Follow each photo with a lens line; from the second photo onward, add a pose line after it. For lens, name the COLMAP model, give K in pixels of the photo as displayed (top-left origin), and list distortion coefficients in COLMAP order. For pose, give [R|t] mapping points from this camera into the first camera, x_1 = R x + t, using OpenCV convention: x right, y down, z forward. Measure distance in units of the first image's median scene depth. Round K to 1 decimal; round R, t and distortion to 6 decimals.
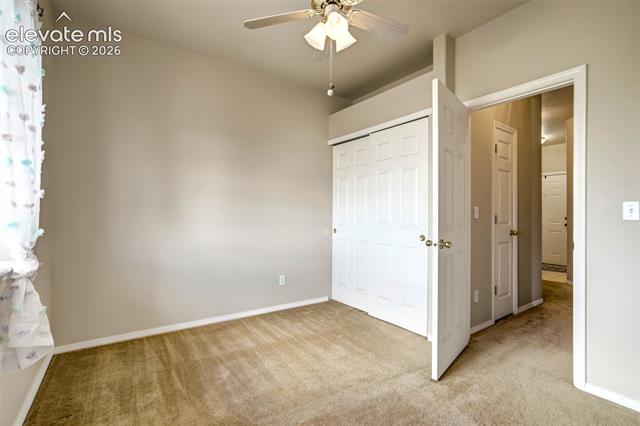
lens RADIAL K [[299.8, 0, 320.4], [0, 299.8, 213.6], [0, 0, 1]] dist [-0.032822, 0.016853]
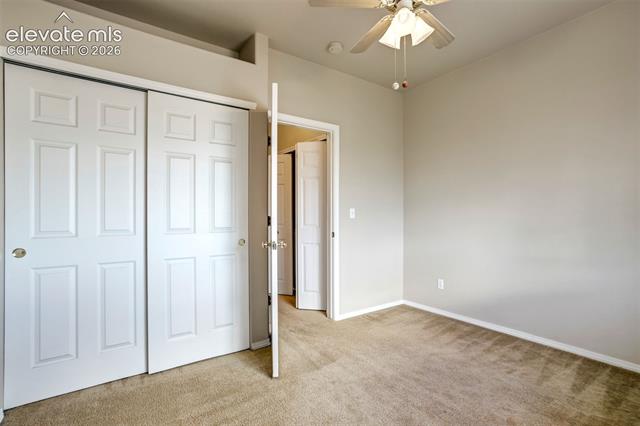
lens RADIAL K [[299.8, 0, 319.1], [0, 299.8, 217.4], [0, 0, 1]] dist [-0.032822, 0.016853]
pose [[0.009358, -0.004023, 0.999948, -0.496363], [0.004602, 0.999981, 0.003980, 0.004879], [-0.999946, 0.004564, 0.009377, 0.676350]]
